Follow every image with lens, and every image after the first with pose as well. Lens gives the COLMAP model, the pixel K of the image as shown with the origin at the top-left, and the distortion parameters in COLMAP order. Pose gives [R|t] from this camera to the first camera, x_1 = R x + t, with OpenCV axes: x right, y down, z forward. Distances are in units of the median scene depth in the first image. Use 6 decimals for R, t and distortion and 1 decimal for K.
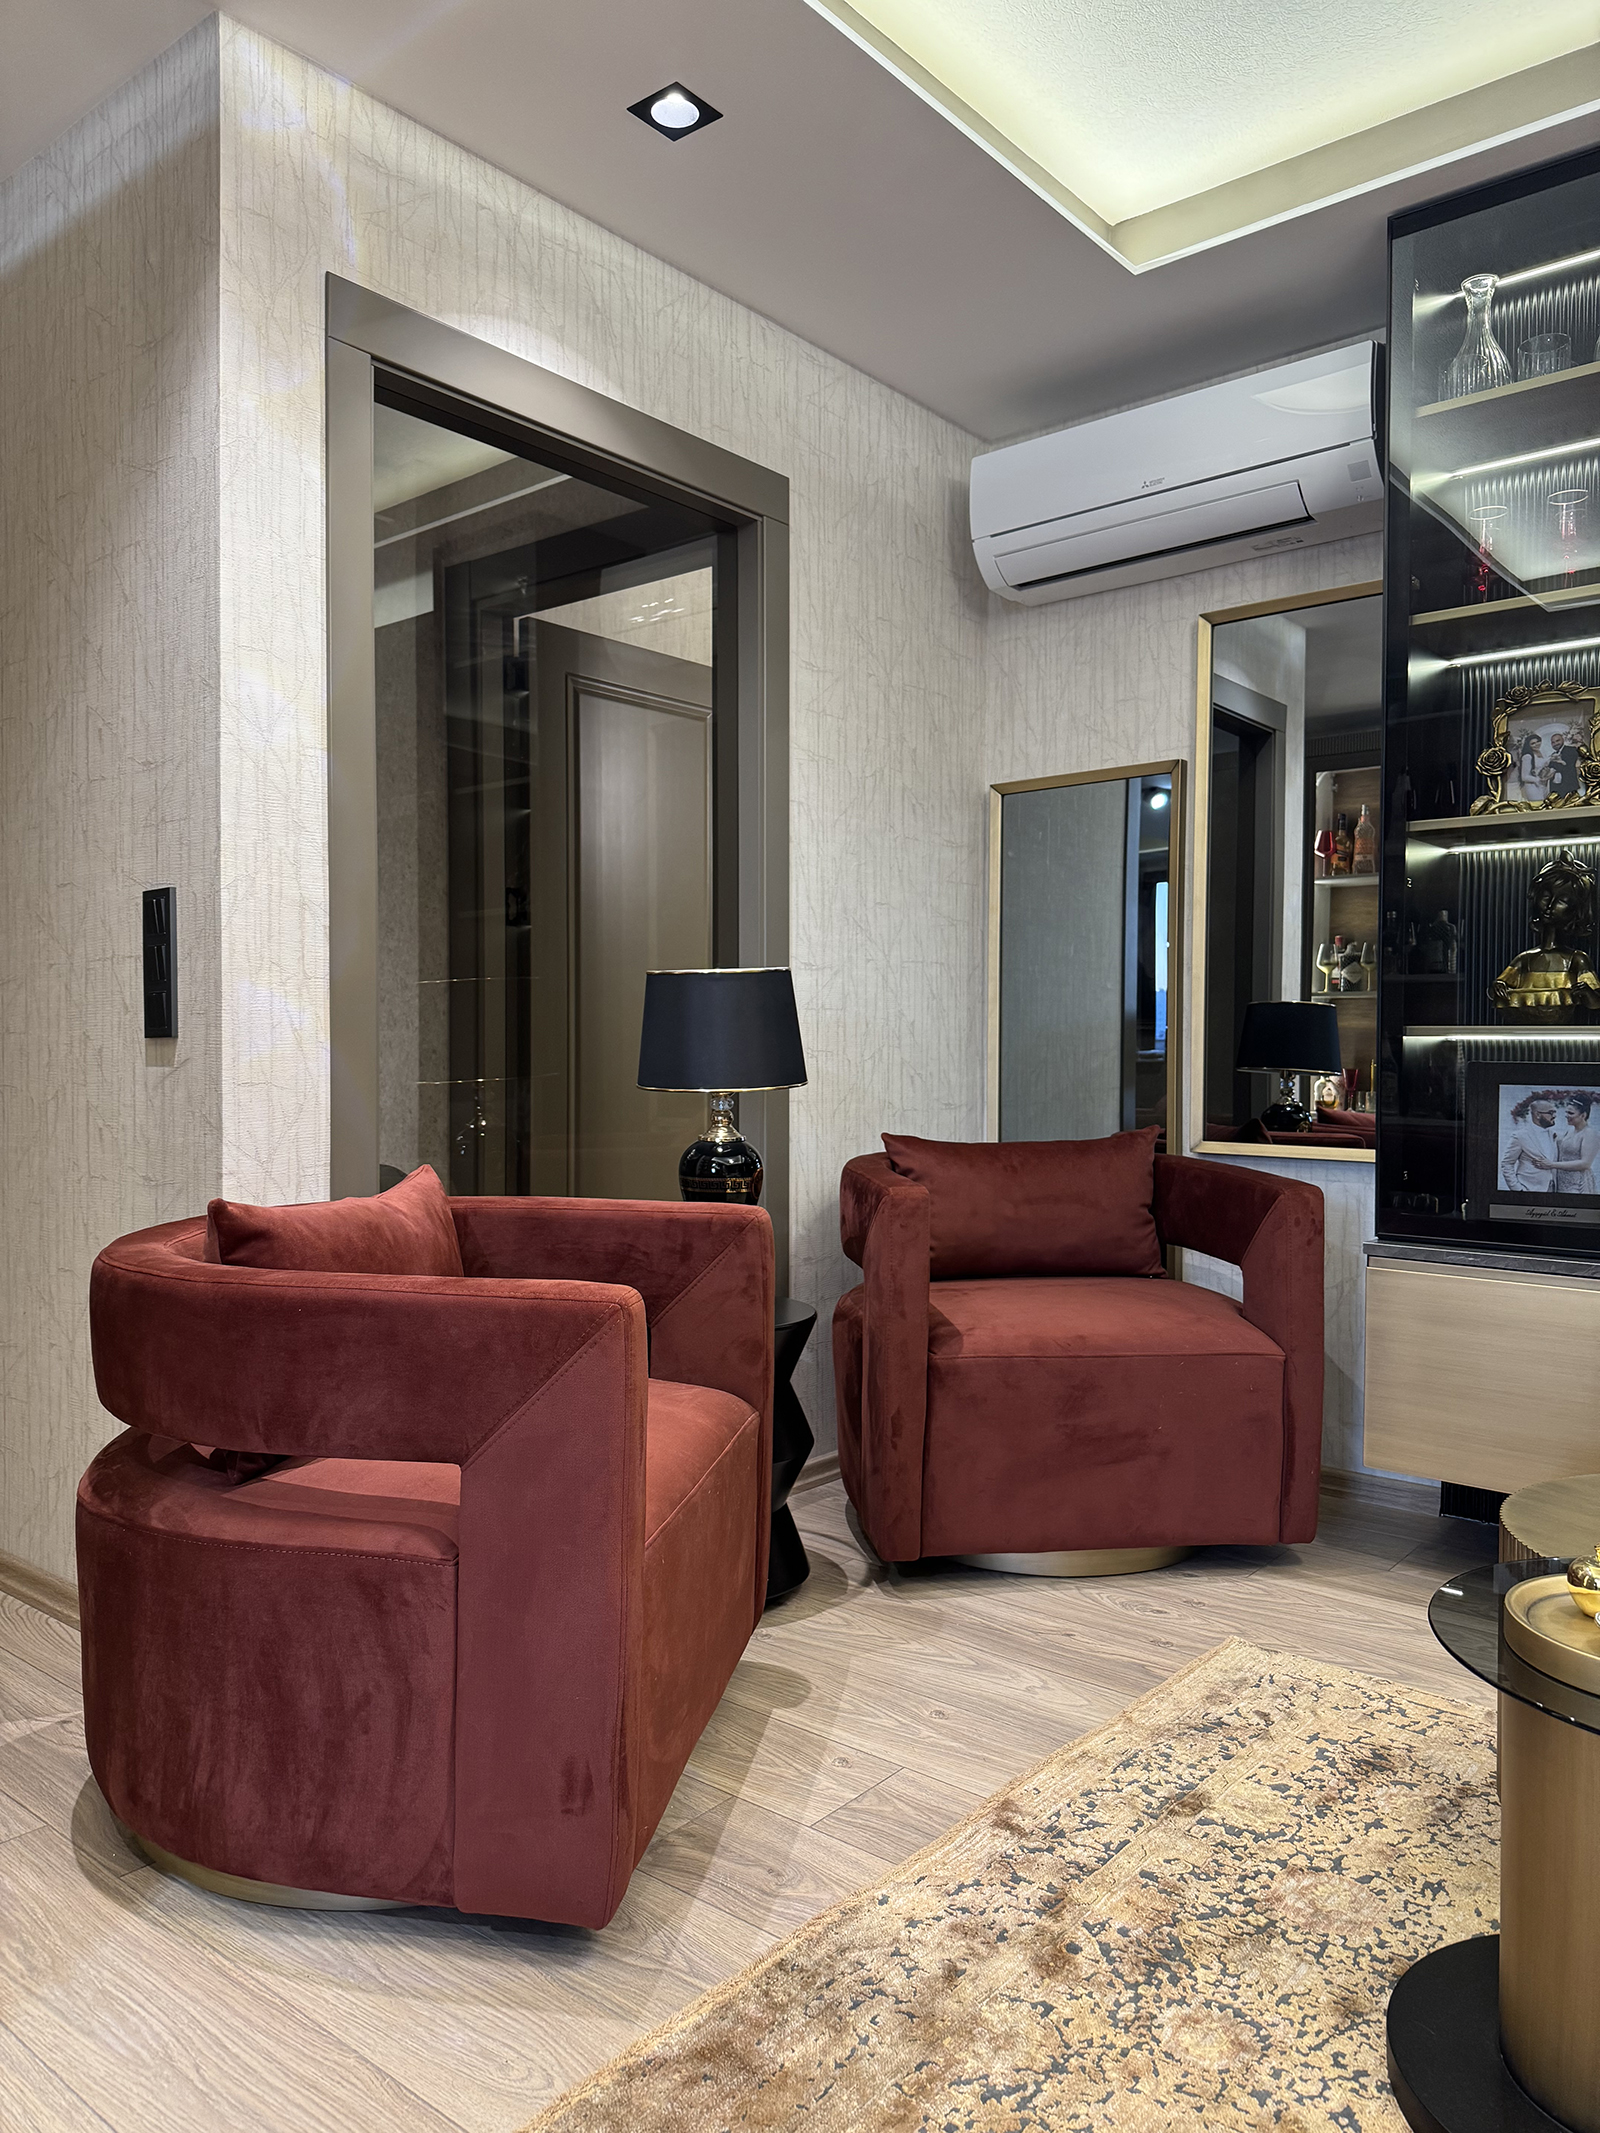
lens RADIAL K [[1495.3, 0, 816.2], [0, 1495.3, 1075.4], [0, 0, 1]] dist [0.040178, -0.047932]
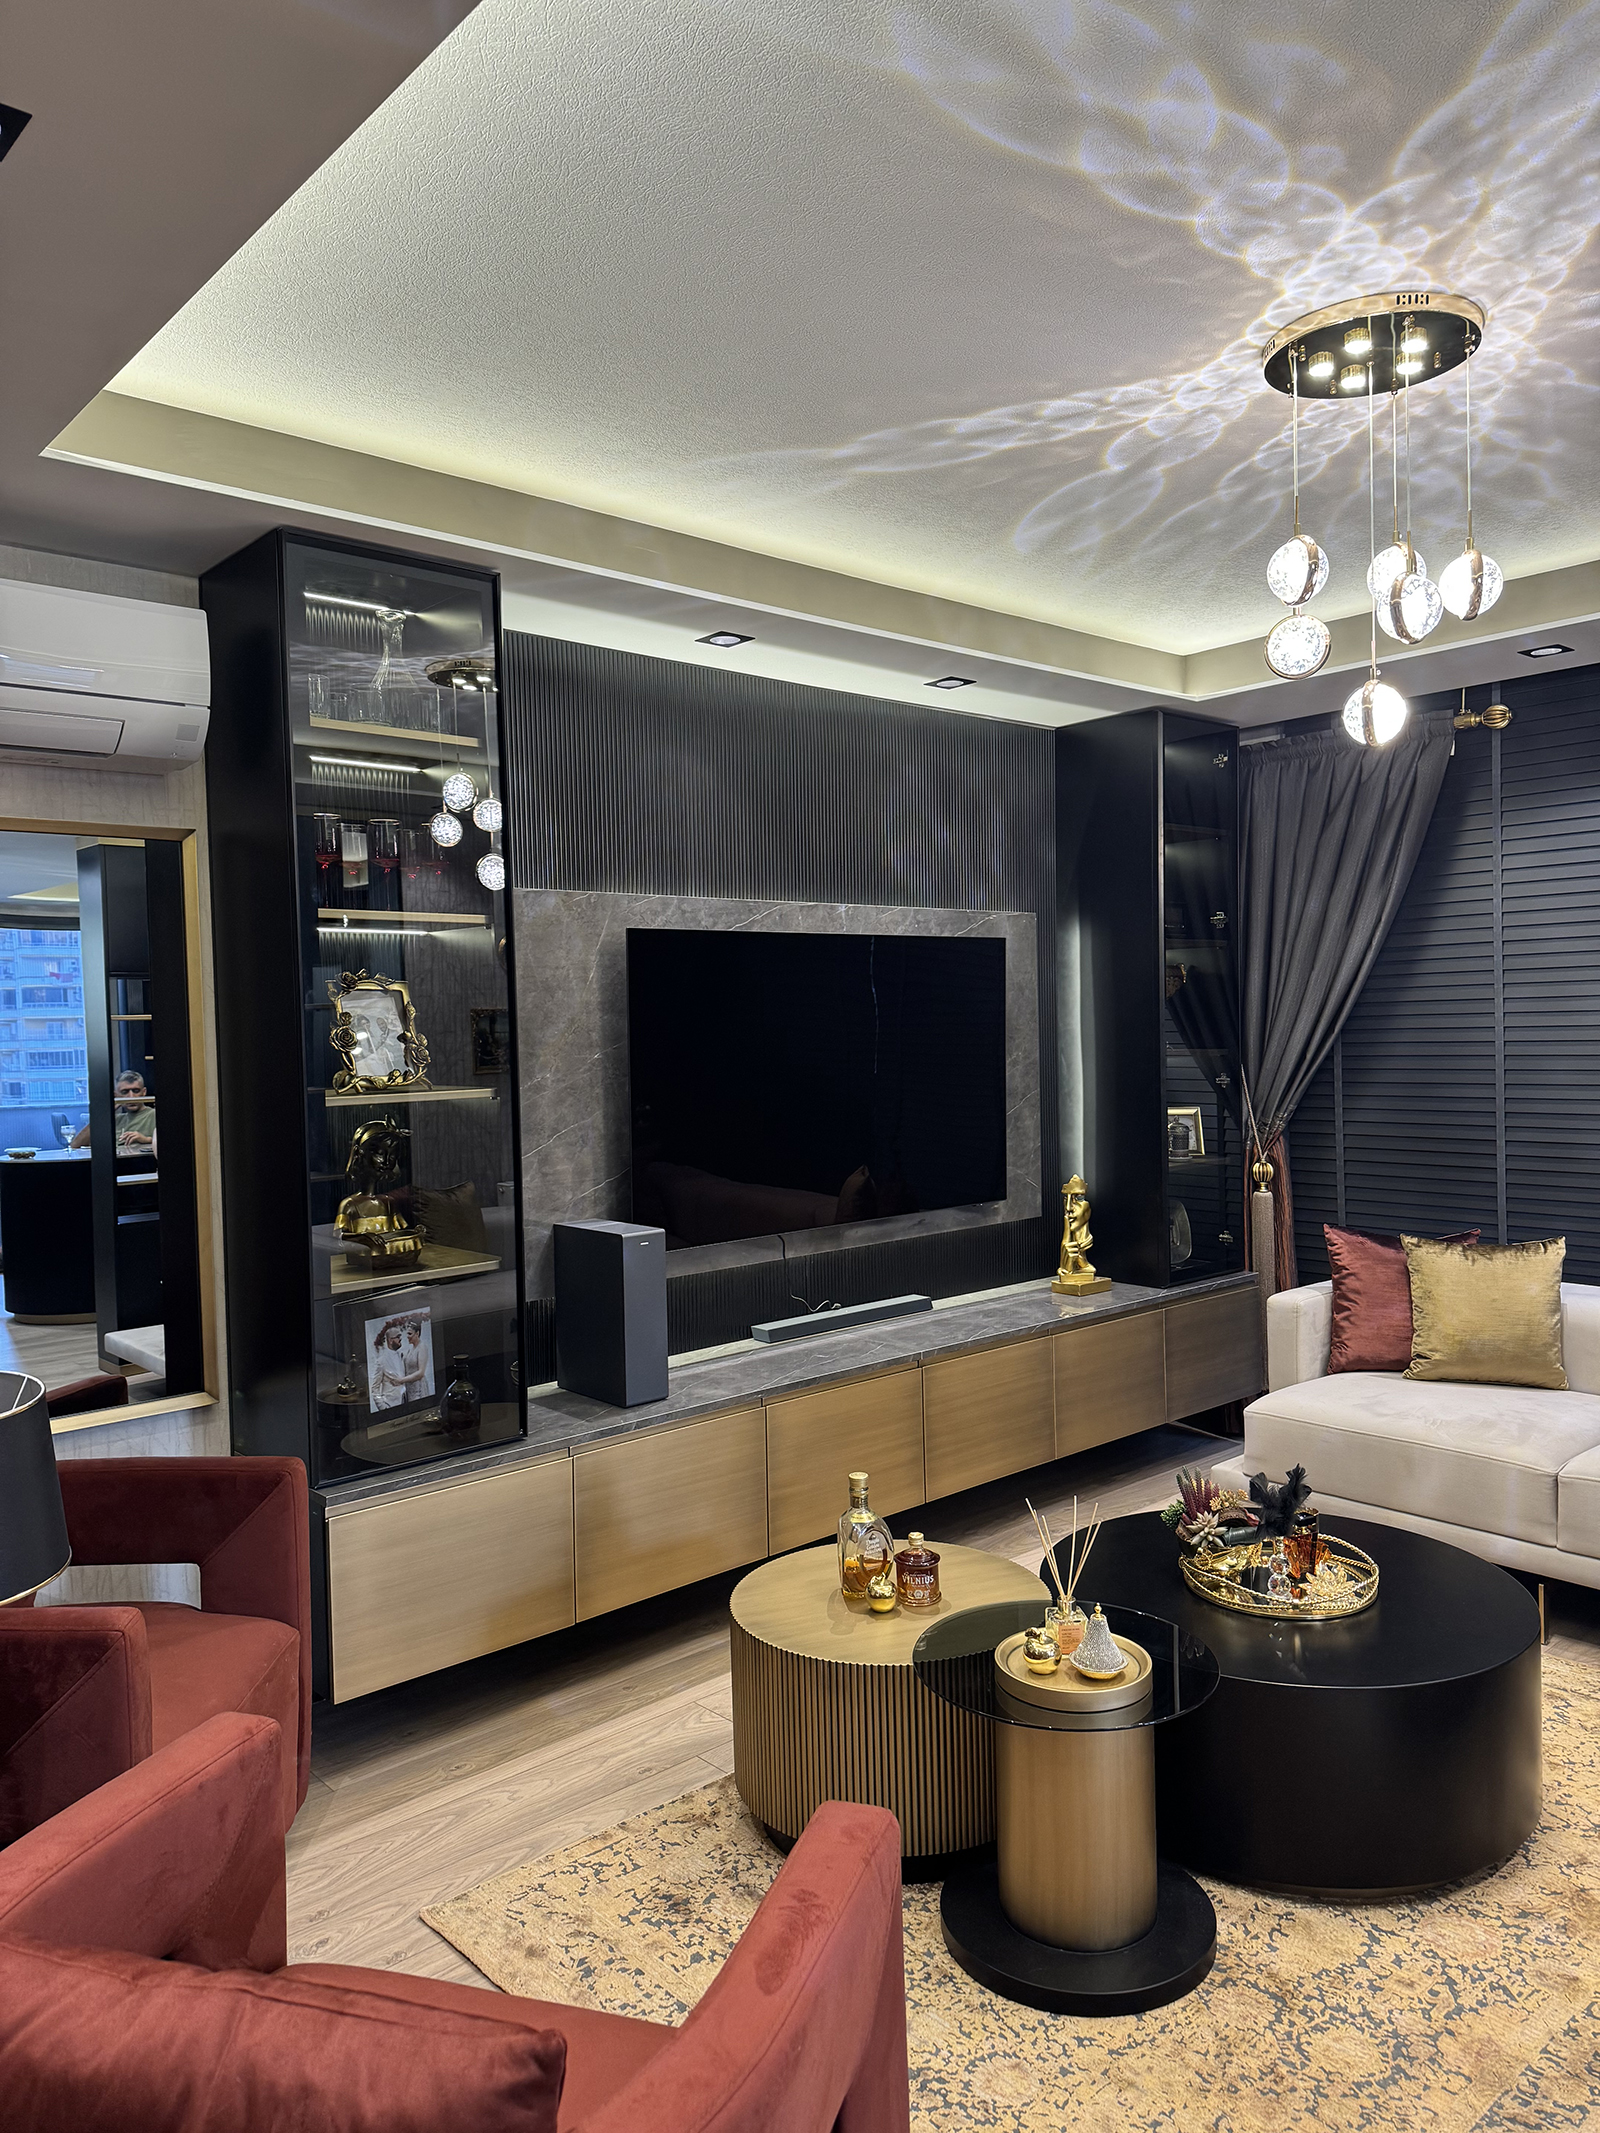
lens RADIAL K [[1495.3, 0, 794.2], [0, 1495.3, 1073.1], [0, 0, 1]] dist [0.040178, -0.047932]
pose [[0.152126, -0.044672, 0.987351, -0.621870], [0.047800, 0.998142, 0.037795, -0.211983], [-0.987205, 0.041446, 0.153979, 0.500607]]
